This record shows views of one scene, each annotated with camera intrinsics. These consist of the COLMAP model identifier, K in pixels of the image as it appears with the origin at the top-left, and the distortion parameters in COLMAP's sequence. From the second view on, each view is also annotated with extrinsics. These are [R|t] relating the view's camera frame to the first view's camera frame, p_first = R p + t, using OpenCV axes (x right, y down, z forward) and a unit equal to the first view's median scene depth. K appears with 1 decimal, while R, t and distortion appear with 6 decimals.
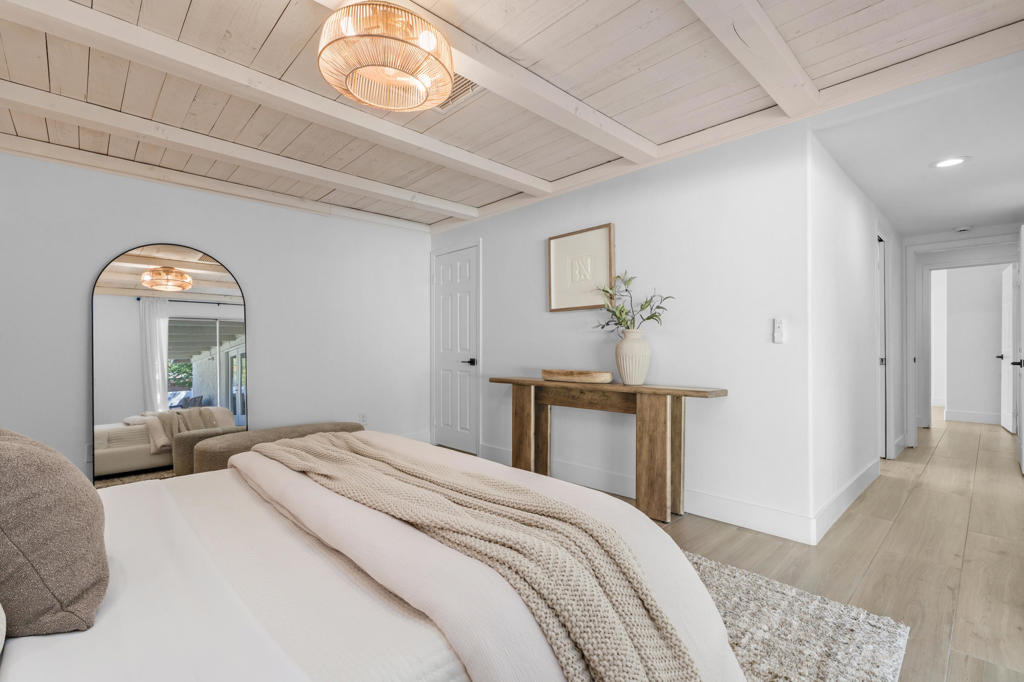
lens RADIAL K [[457.4, 0, 513.6], [0, 457.4, 347.8], [0, 0, 1]] dist [0.008718, -0.002039]
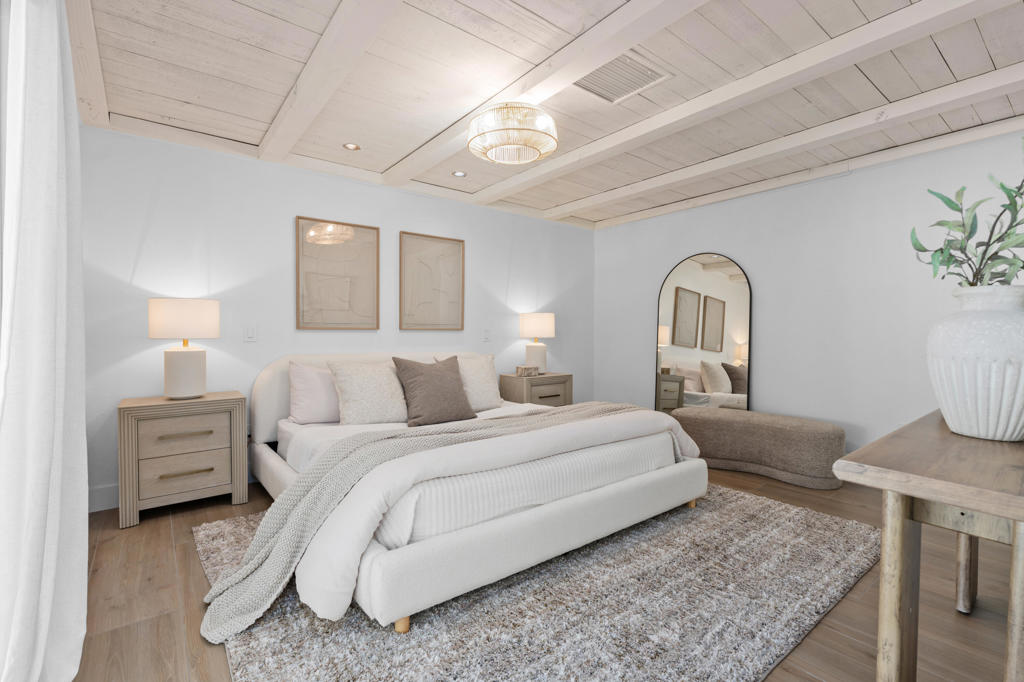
lens RADIAL K [[457.4, 0, 513.2], [0, 457.4, 341.1], [0, 0, 1]] dist [0.008718, -0.002039]
pose [[-0.103530, 0.021420, -0.994396, 0.660221], [0.000035, 0.999768, 0.021532, -0.006683], [0.994626, 0.002194, -0.103507, 0.657817]]
